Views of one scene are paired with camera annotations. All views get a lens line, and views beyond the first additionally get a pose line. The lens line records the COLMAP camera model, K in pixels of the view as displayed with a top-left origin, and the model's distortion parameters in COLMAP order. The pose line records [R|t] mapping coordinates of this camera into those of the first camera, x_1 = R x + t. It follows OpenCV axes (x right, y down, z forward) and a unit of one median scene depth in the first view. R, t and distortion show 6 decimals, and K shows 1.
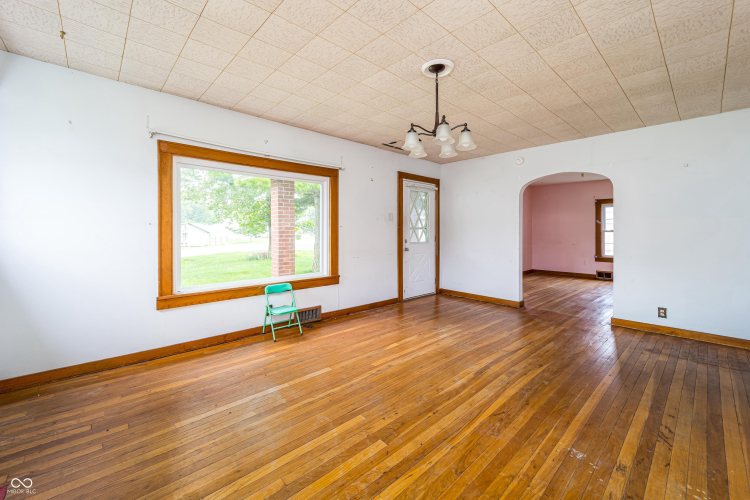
lens RADIAL K [[309.9, 0, 377.2], [0, 309.9, 231.8], [0, 0, 1]] dist [-0.001403, -0.000286]
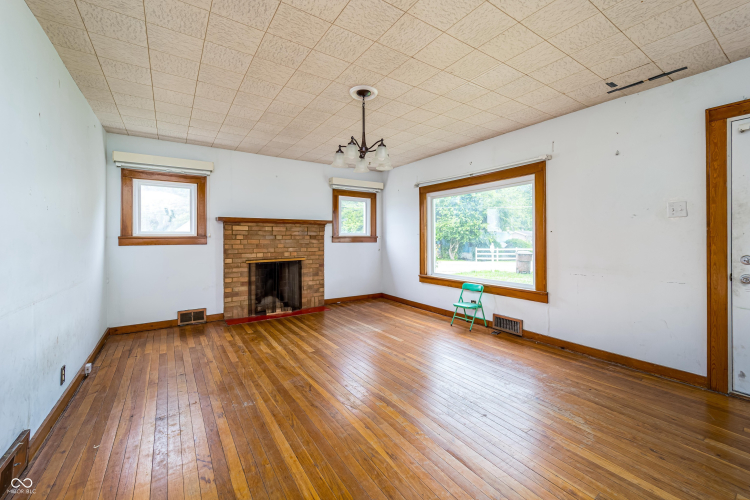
lens RADIAL K [[300.8, 0, 370.1], [0, 300.8, 242.9], [0, 0, 1]] dist [0.000556, 0.000019]
pose [[-0.166244, 0.013280, -0.985995, 1.144529], [-0.000894, 0.999907, 0.013618, 0.002876], [0.986084, 0.003145, -0.166217, 1.083172]]
